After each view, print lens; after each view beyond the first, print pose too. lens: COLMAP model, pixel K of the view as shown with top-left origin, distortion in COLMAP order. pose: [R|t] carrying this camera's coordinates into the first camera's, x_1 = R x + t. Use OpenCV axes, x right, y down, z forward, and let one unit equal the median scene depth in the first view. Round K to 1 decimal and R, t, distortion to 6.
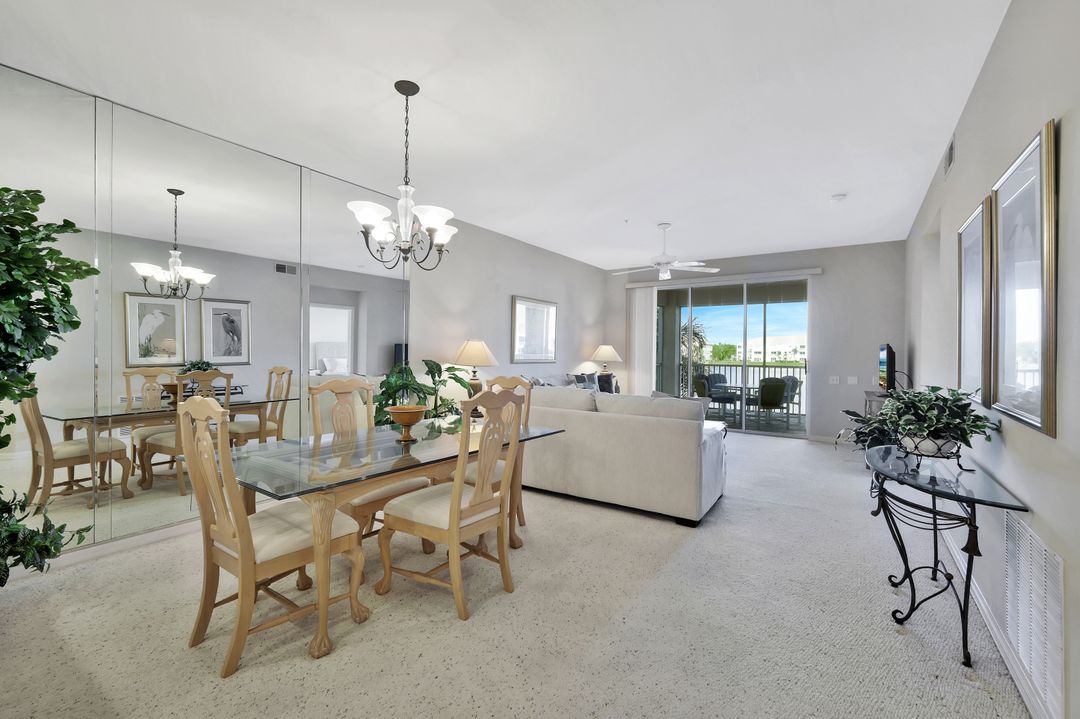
lens RADIAL K [[472.4, 0, 528.7], [0, 472.4, 353.7], [0, 0, 1]] dist [-0.002126, 0.002165]
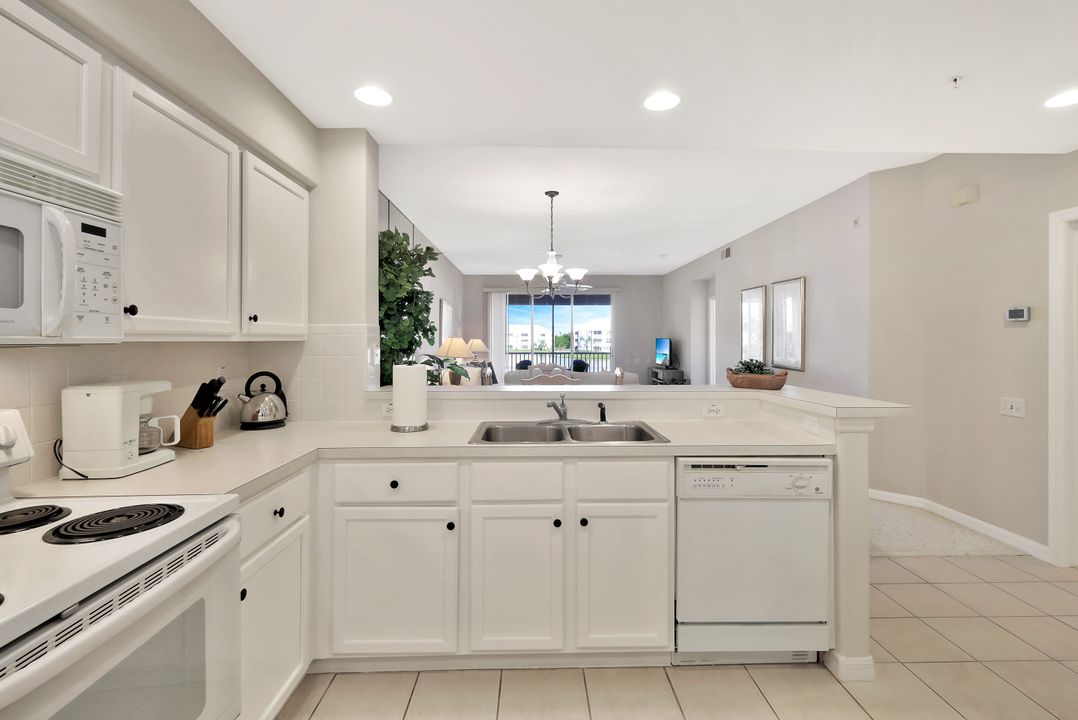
lens RADIAL K [[497.7, 0, 548.5], [0, 497.7, 338.8], [0, 0, 1]] dist [0.006026, -0.000976]
pose [[0.809674, 0.000165, 0.586881, -0.497331], [0.003502, 0.999981, -0.005113, -0.012221], [-0.586870, 0.006195, 0.809657, -0.161924]]
